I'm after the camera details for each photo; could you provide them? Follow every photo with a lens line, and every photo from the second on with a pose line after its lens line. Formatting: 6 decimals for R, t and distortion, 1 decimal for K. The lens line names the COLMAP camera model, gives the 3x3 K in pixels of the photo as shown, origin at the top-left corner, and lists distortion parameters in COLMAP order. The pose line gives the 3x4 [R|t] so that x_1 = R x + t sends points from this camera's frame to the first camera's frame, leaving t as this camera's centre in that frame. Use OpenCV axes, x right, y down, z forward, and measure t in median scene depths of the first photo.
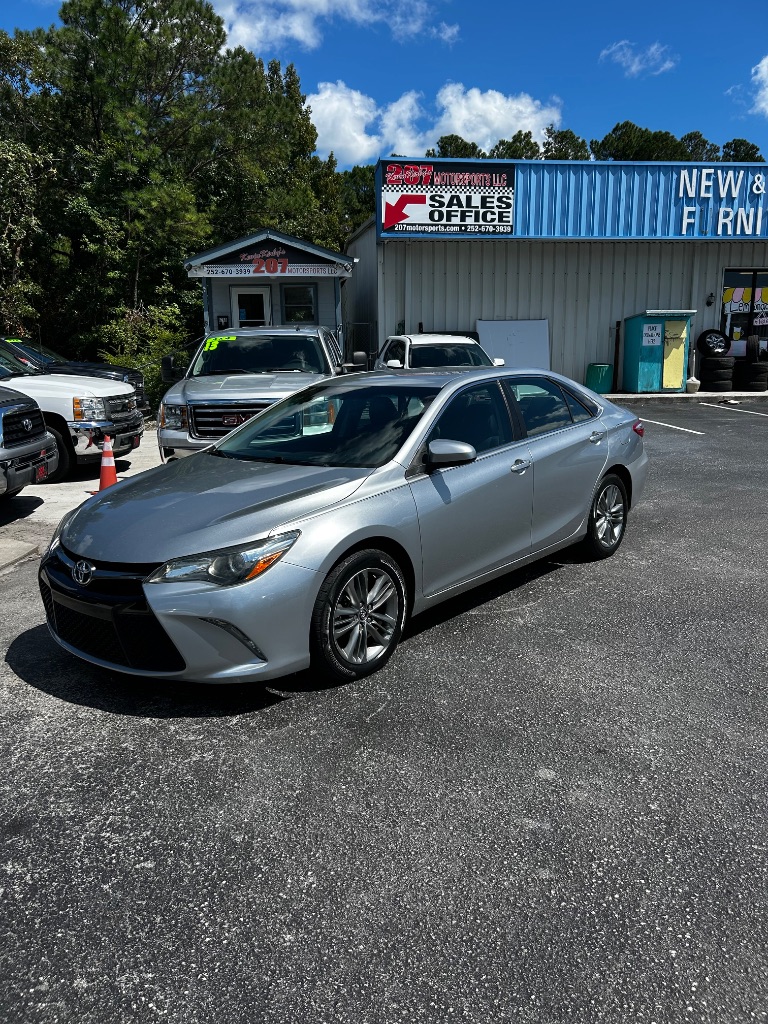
lens RADIAL K [[777.5, 0, 386.8], [0, 777.5, 507.6], [0, 0, 1]] dist [0.034125, -0.028445]
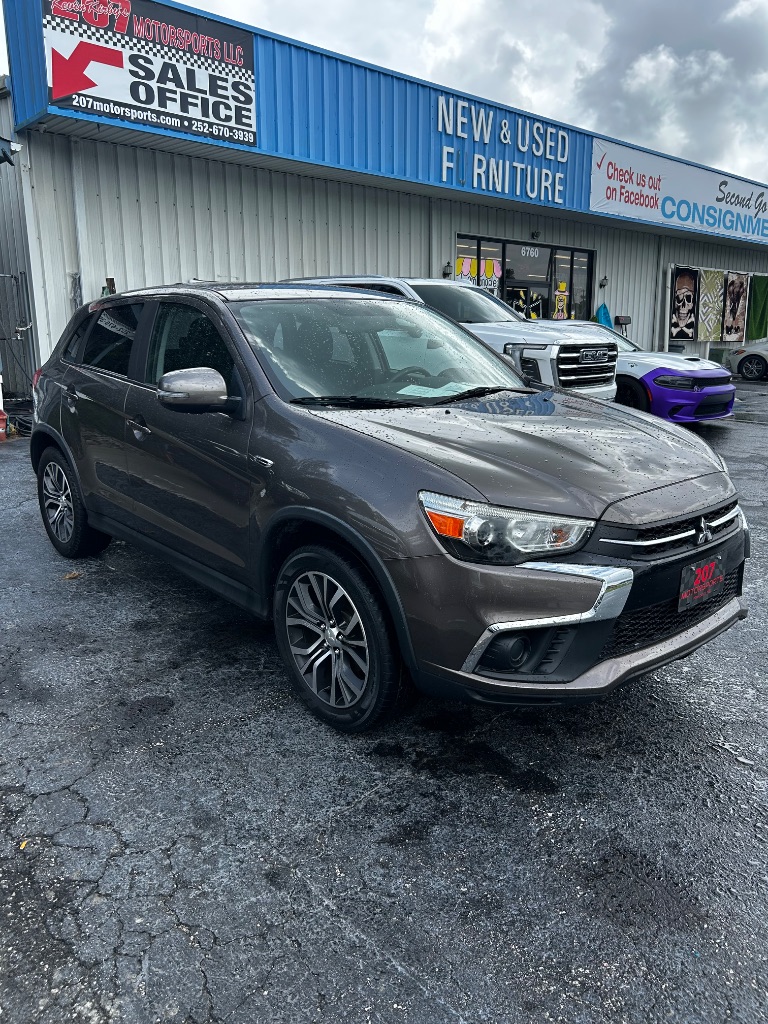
lens RADIAL K [[777.5, 0, 384.3], [0, 777.5, 505.6], [0, 0, 1]] dist [0.034125, -0.028445]
pose [[0.799637, -0.123341, 0.587679, -0.173458], [0.117152, 0.991915, 0.048777, -0.075474], [-0.588944, 0.029844, 0.807622, 0.428577]]
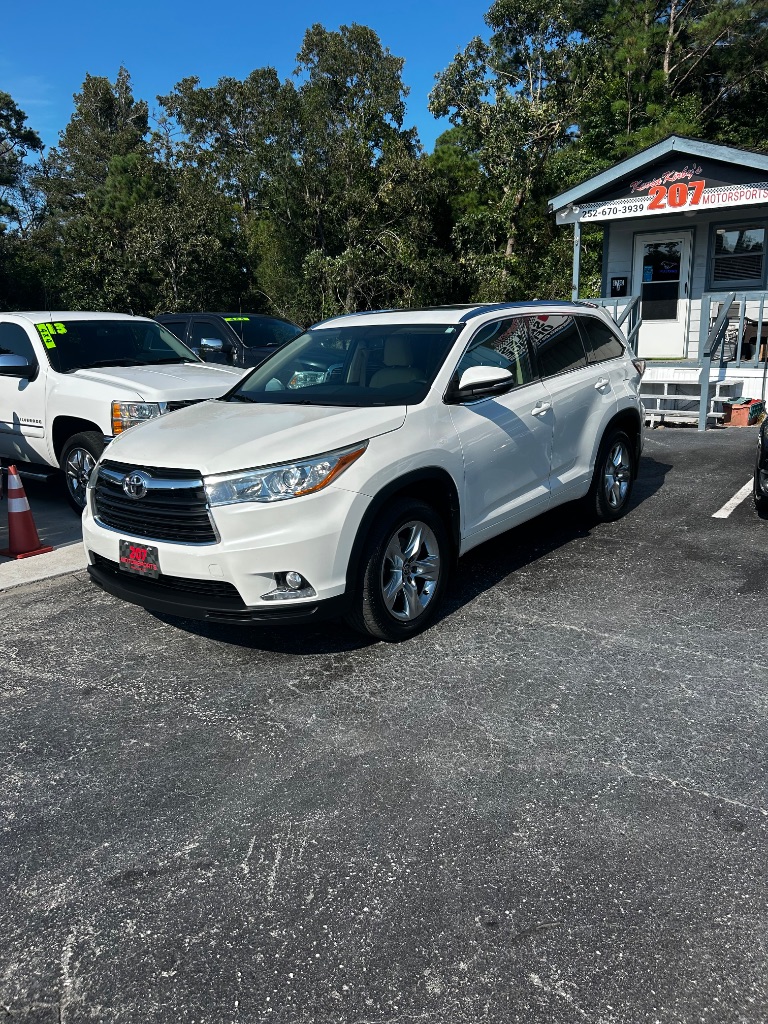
lens RADIAL K [[777.5, 0, 370.3], [0, 777.5, 493.8], [0, 0, 1]] dist [0.034125, -0.028445]
pose [[0.749315, 0.137842, -0.647708, 0.113201], [-0.128702, 0.989759, 0.061743, -0.070284], [0.649586, 0.037096, 0.759382, 0.342726]]
